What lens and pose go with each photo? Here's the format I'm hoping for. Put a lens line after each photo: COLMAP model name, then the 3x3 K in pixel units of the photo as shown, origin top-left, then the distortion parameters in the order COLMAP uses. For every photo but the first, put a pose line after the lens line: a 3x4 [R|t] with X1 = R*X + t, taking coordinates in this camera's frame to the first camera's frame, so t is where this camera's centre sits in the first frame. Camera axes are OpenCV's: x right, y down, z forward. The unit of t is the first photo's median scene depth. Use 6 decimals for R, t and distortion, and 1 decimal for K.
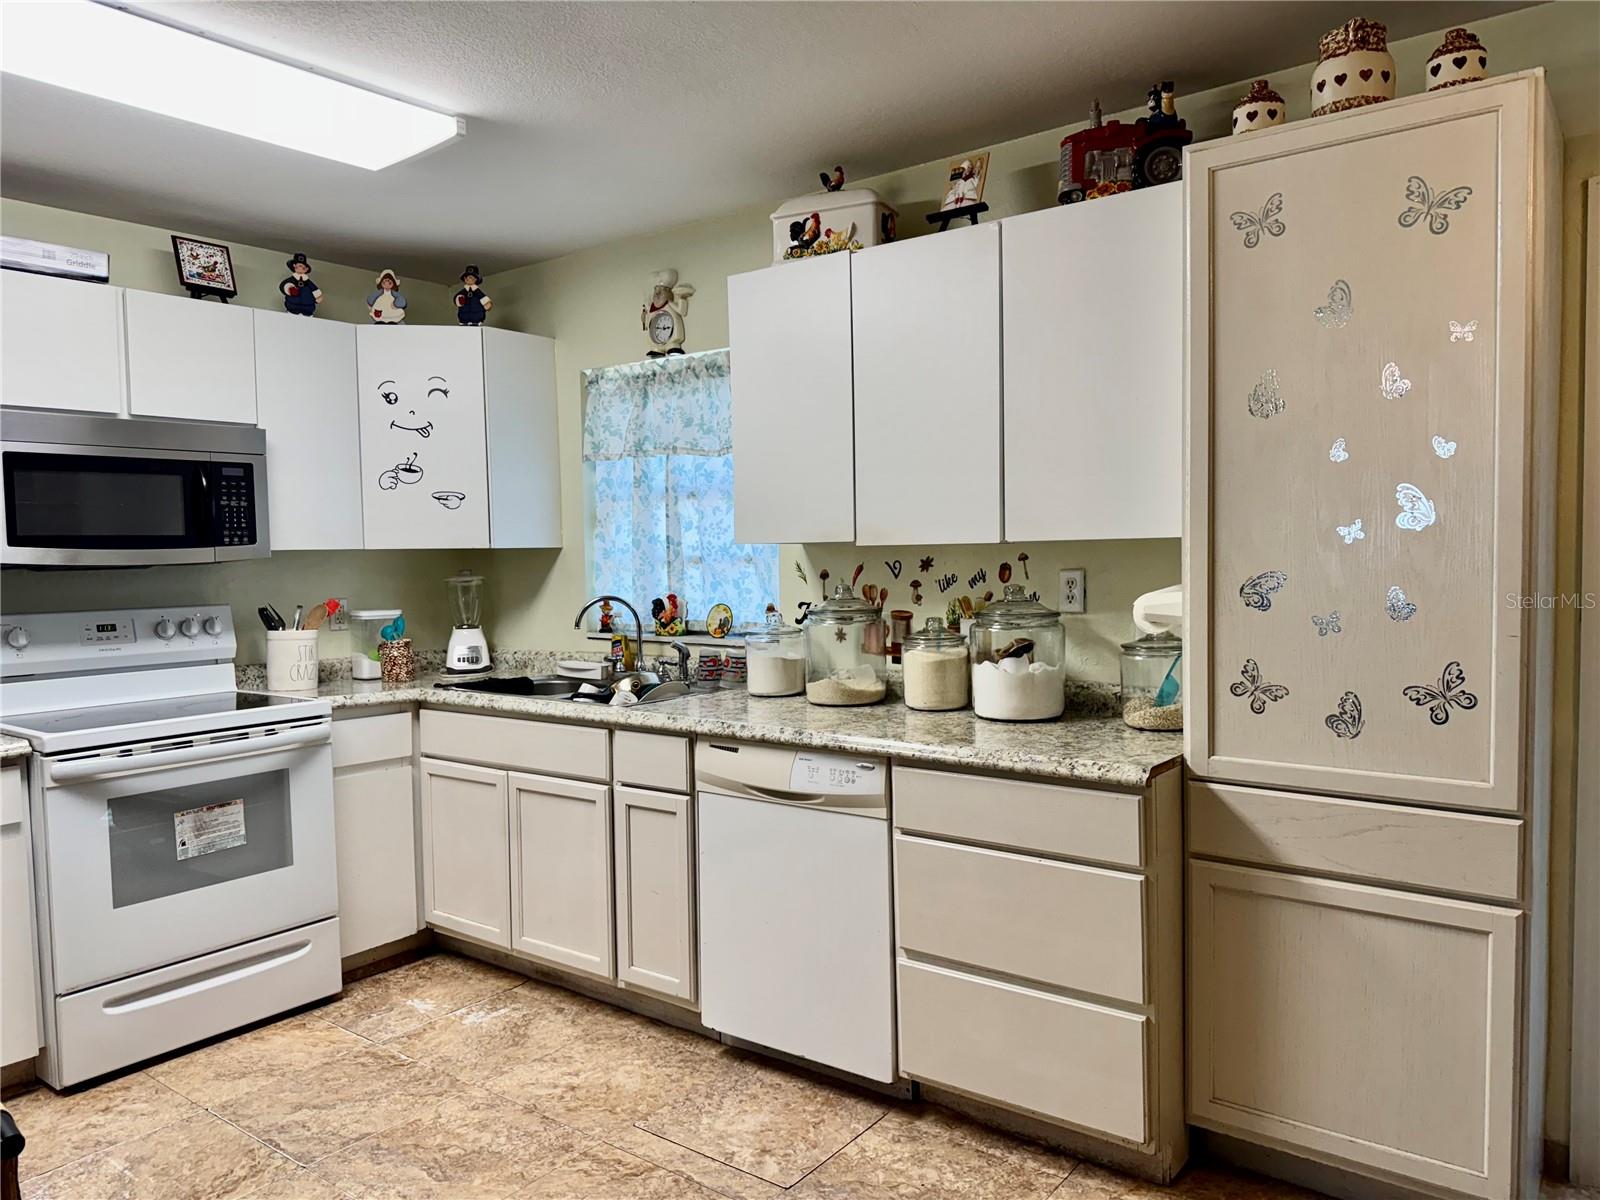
lens RADIAL K [[1153.2, 0, 801.6], [0, 1153.2, 612.9], [0, 0, 1]] dist [-0.007010, 0.000219]
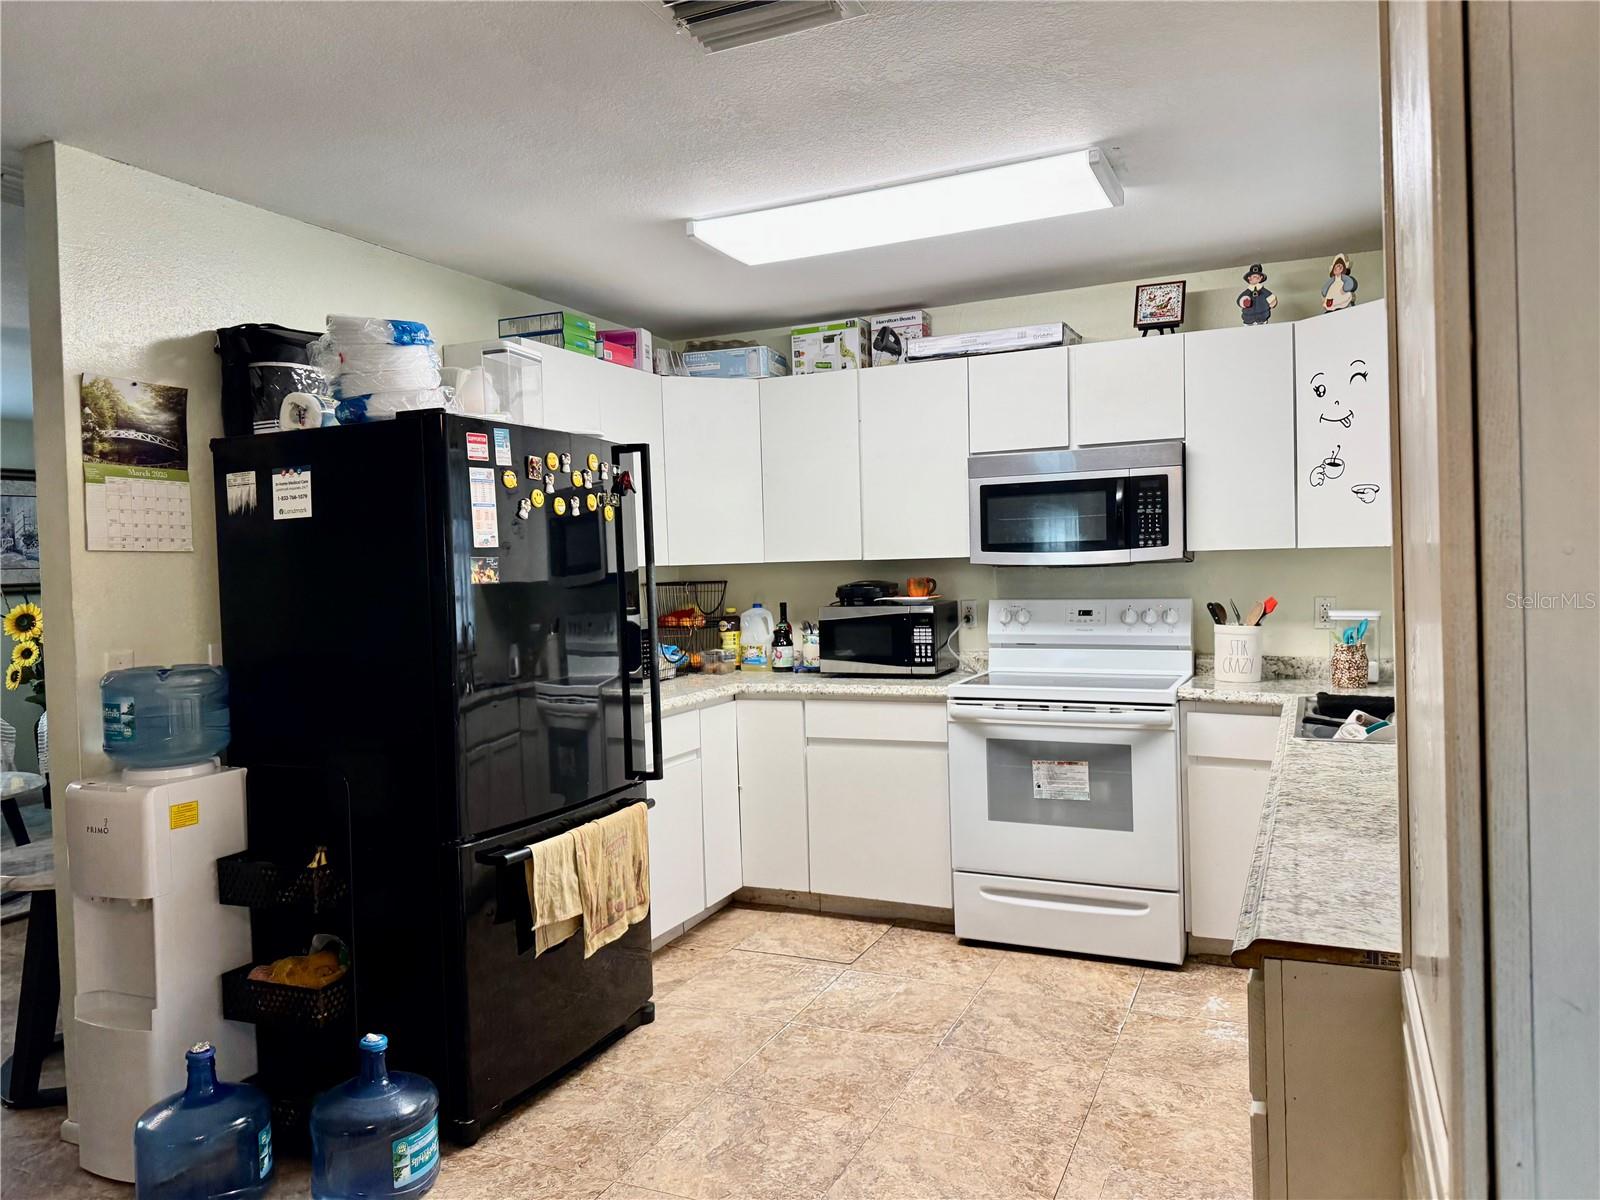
lens RADIAL K [[1123.5, 0, 800.0], [0, 1123.5, 600.0], [0, 0, 1]] dist [0.109318, -0.149339]
pose [[0.224555, 0.041419, -0.973581, 0.542336], [-0.034729, 0.998802, 0.034481, -0.033524], [0.973842, 0.026068, 0.225725, 0.410429]]
